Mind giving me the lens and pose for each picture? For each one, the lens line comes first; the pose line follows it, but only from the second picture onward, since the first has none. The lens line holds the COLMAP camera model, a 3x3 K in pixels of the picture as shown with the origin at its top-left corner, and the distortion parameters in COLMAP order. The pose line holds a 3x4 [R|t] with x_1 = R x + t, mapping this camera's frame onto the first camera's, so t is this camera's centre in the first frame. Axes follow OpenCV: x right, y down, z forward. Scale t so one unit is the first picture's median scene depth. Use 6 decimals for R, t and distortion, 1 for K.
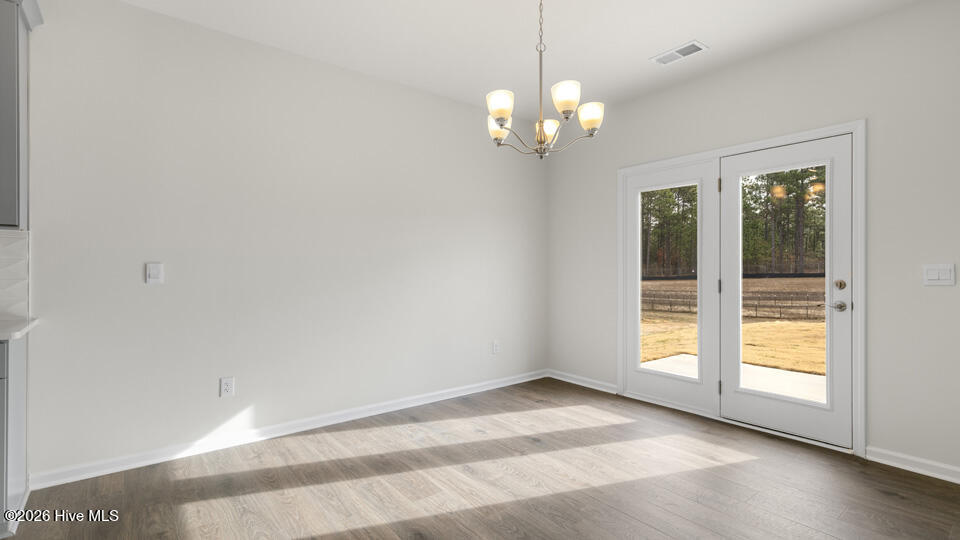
lens RADIAL K [[450.7, 0, 480.7], [0, 450.7, 266.9], [0, 0, 1]] dist [0.003118, -0.000026]
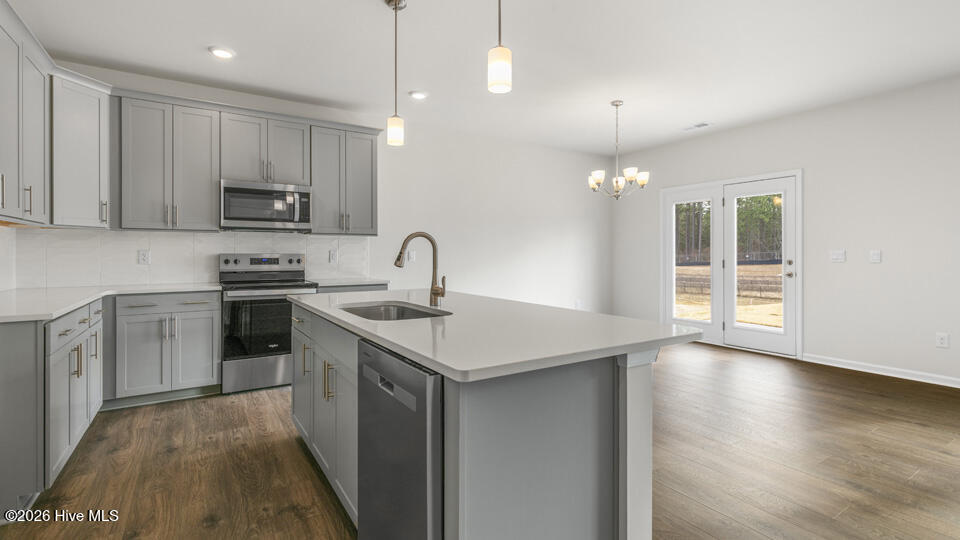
lens RADIAL K [[450.7, 0, 481.4], [0, 450.7, 254.2], [0, 0, 1]] dist [0.003118, -0.000026]
pose [[0.995025, -0.002040, -0.099601, -0.214145], [0.002330, 0.999993, 0.002797, 0.000359], [0.099594, -0.003015, 0.995024, -0.850919]]
